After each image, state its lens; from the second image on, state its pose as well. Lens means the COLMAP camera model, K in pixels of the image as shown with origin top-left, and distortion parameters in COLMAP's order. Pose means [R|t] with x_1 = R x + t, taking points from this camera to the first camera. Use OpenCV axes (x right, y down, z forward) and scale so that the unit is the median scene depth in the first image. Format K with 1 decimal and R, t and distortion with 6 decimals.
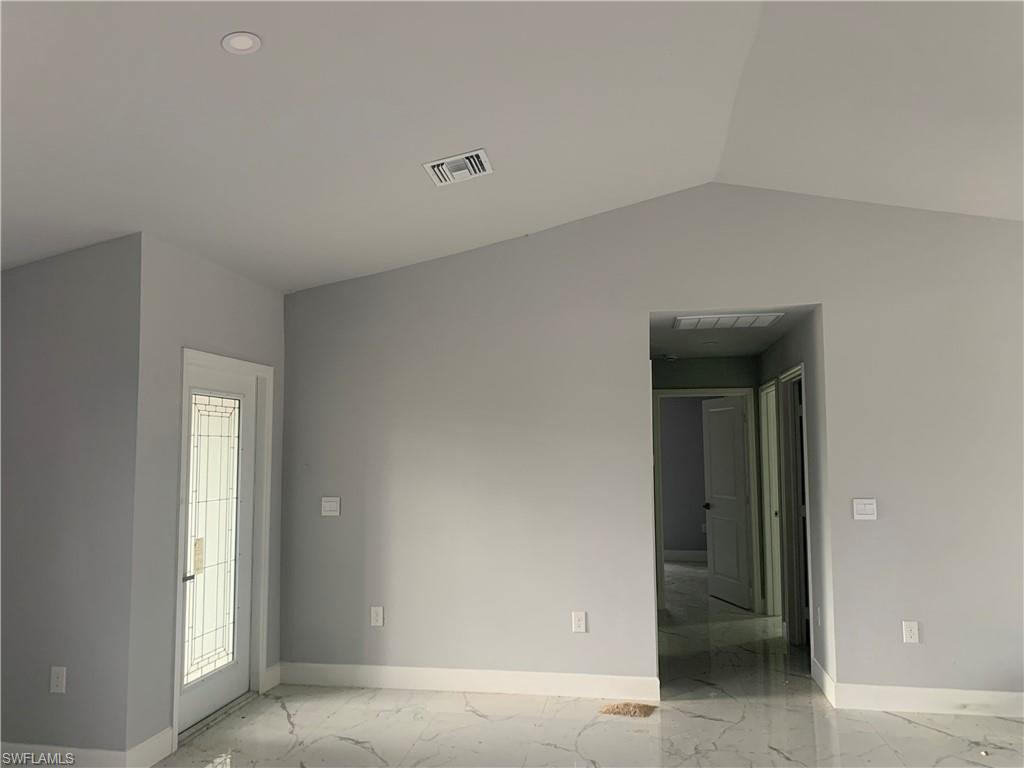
lens RADIAL K [[771.4, 0, 511.7], [0, 771.4, 379.2], [0, 0, 1]] dist [0.051769, -0.070707]
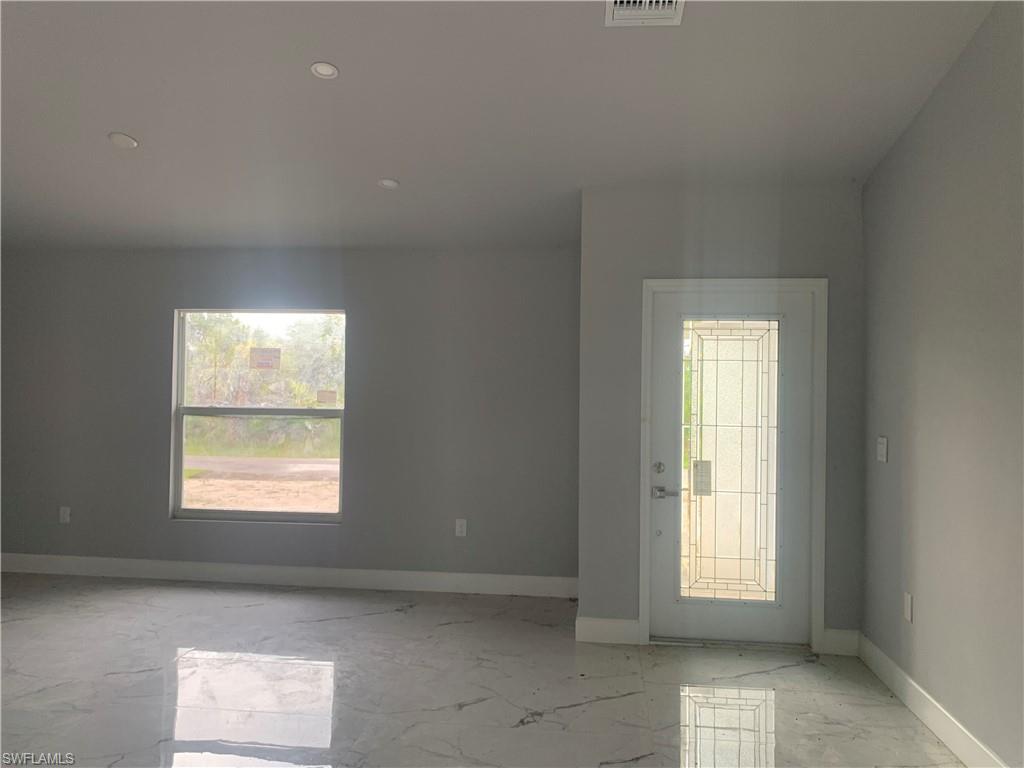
lens RADIAL K [[771.4, 0, 511.7], [0, 771.4, 379.2], [0, 0, 1]] dist [0.051769, -0.070707]
pose [[0.066749, -0.012039, -0.997697, 0.574882], [0.068444, 0.997627, -0.007459, 0.086845], [0.995419, -0.067789, 0.067415, 0.673748]]
